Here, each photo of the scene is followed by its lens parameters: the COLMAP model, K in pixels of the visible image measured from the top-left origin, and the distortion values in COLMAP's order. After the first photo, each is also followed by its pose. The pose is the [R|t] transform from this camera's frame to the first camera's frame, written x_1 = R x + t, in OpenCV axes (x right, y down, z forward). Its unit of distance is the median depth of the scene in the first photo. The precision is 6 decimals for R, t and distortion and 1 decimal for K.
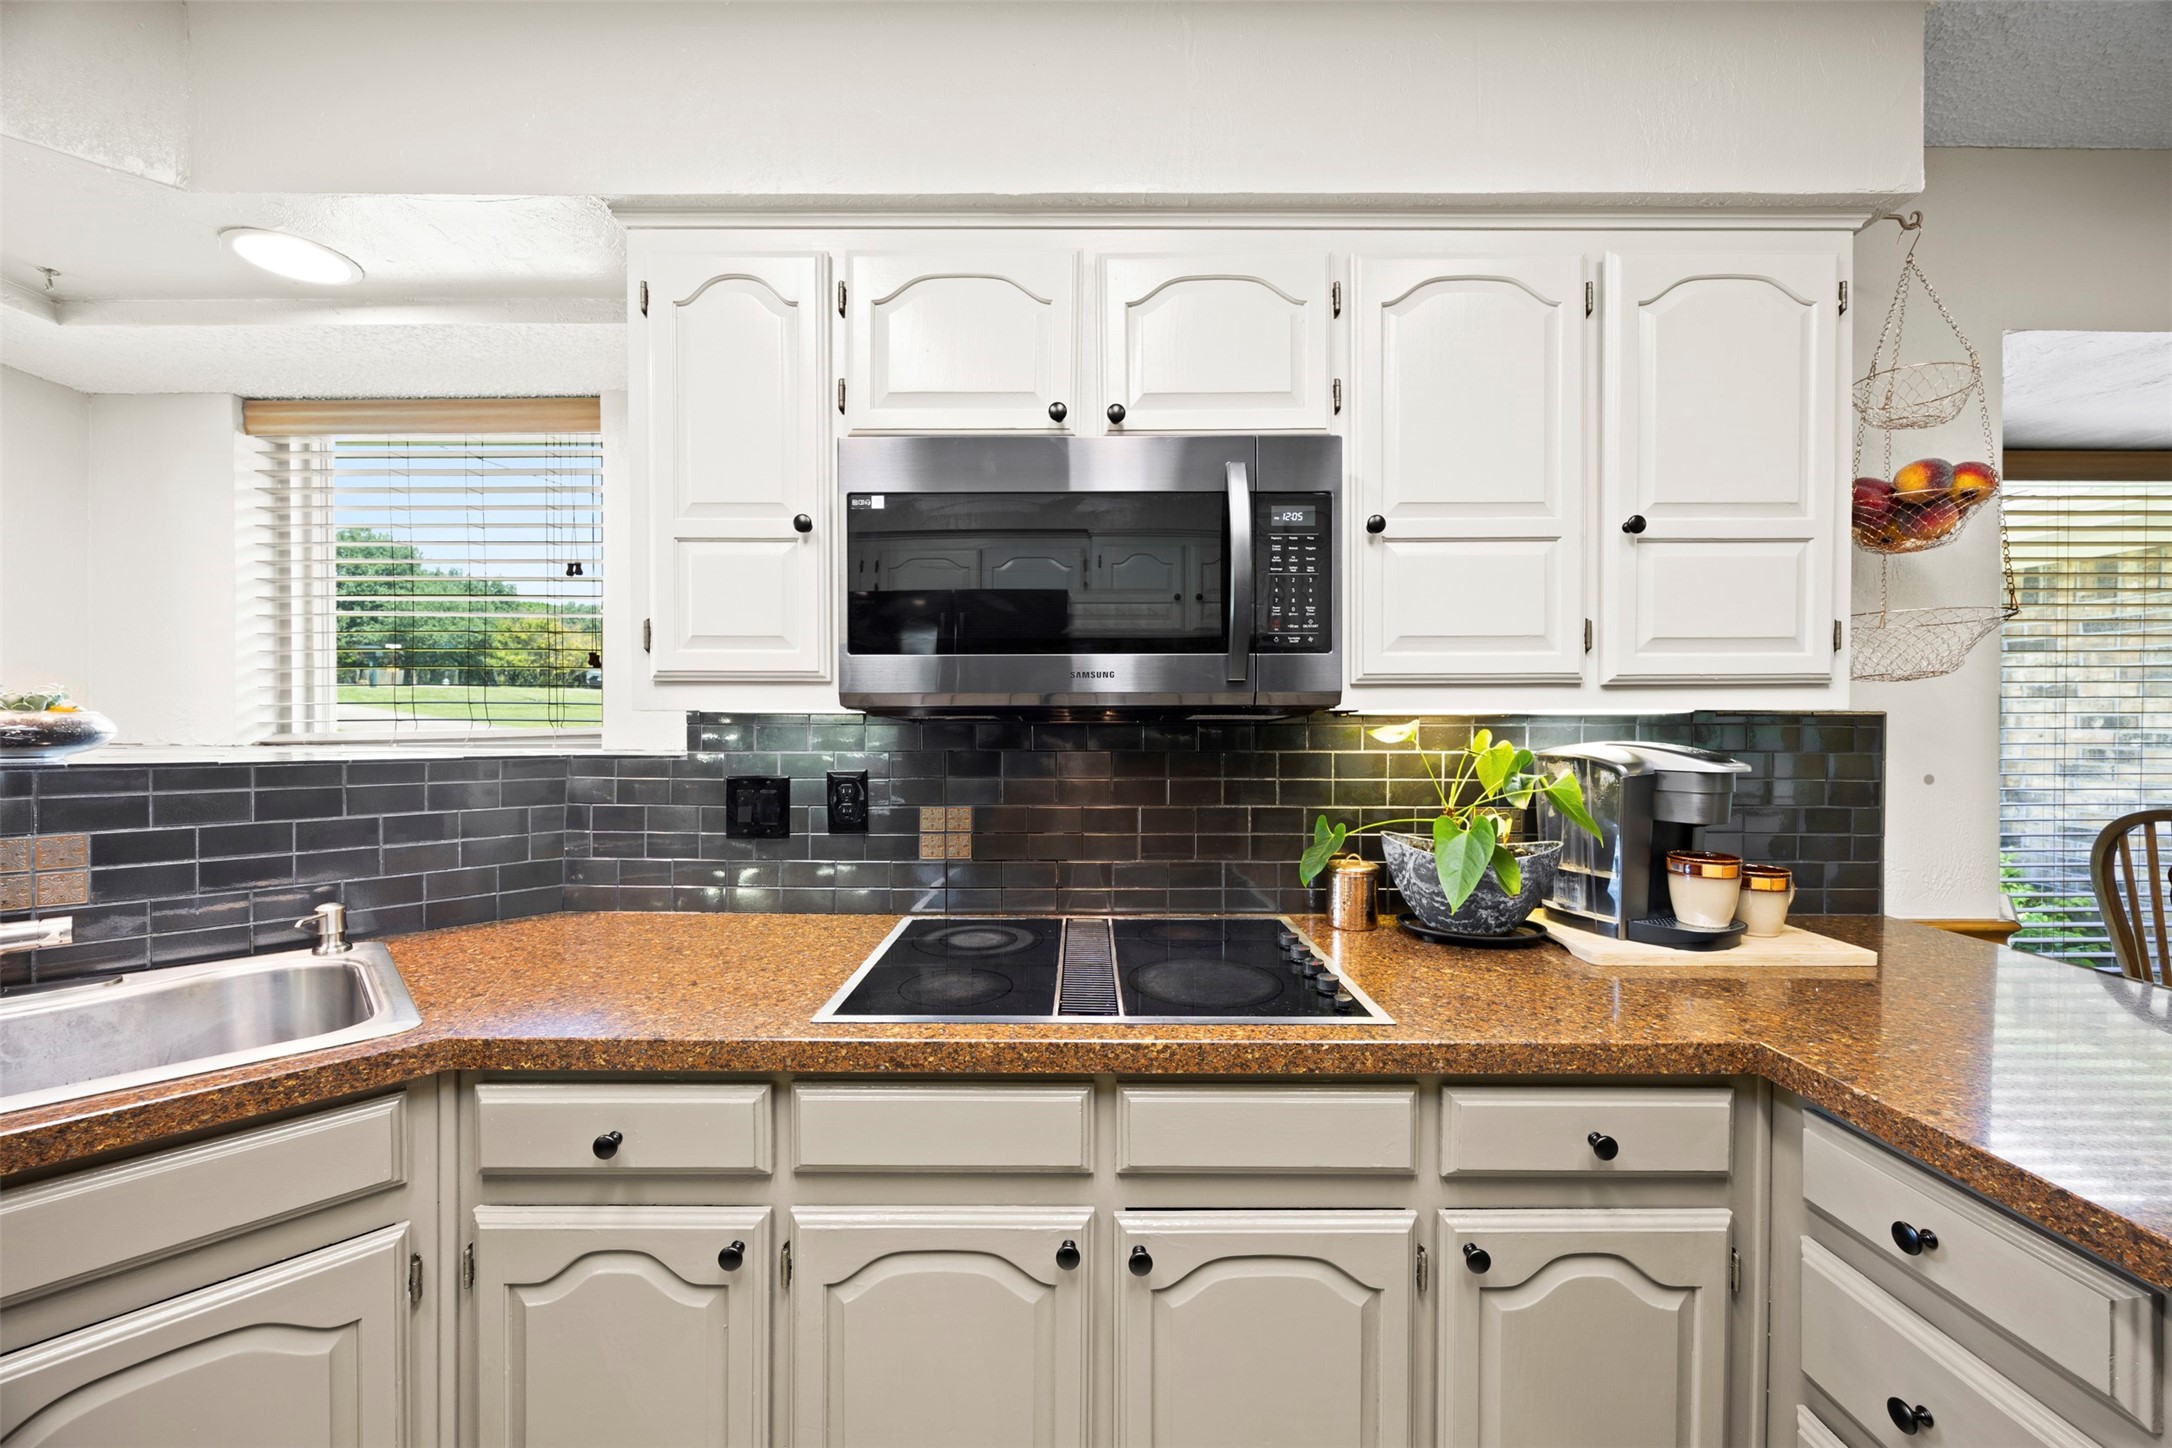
lens RADIAL K [[831.4, 0, 1079.9], [0, 831.4, 716.8], [0, 0, 1]] dist [-0.004037, 0.000183]
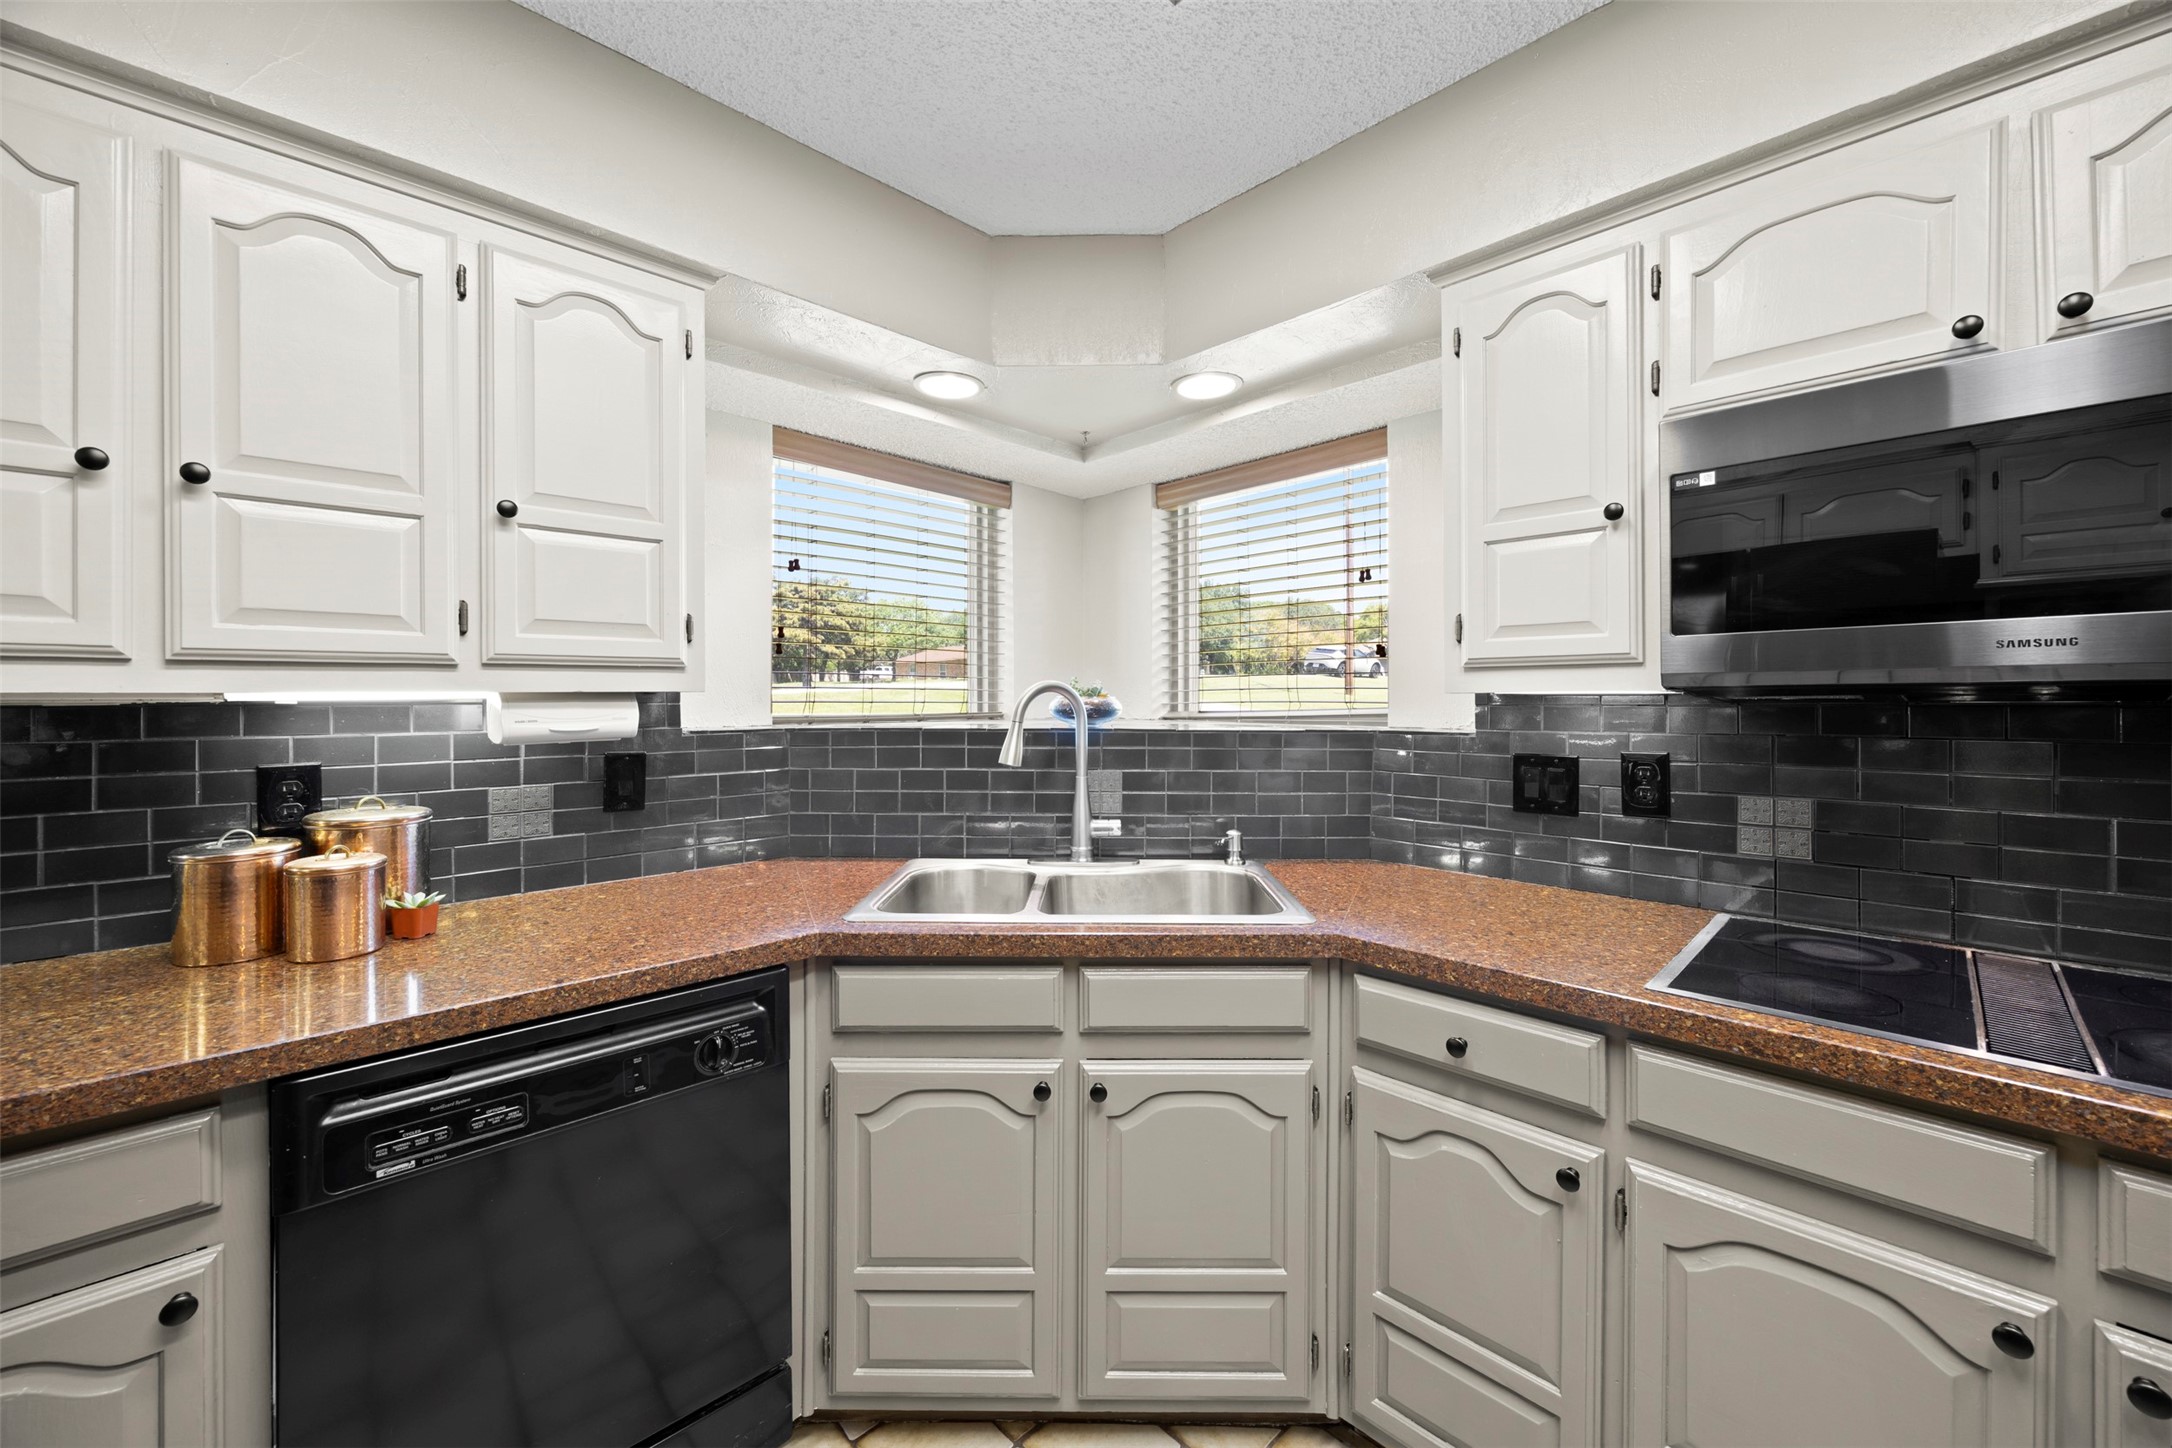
lens RADIAL K [[831.4, 0, 1095.7], [0, 831.4, 695.3], [0, 0, 1]] dist [-0.004037, 0.000183]
pose [[0.704329, -0.007374, -0.709835, -0.054235], [0.003901, 0.999971, -0.006517, 0.001417], [0.709863, 0.001821, 0.704337, -0.189911]]
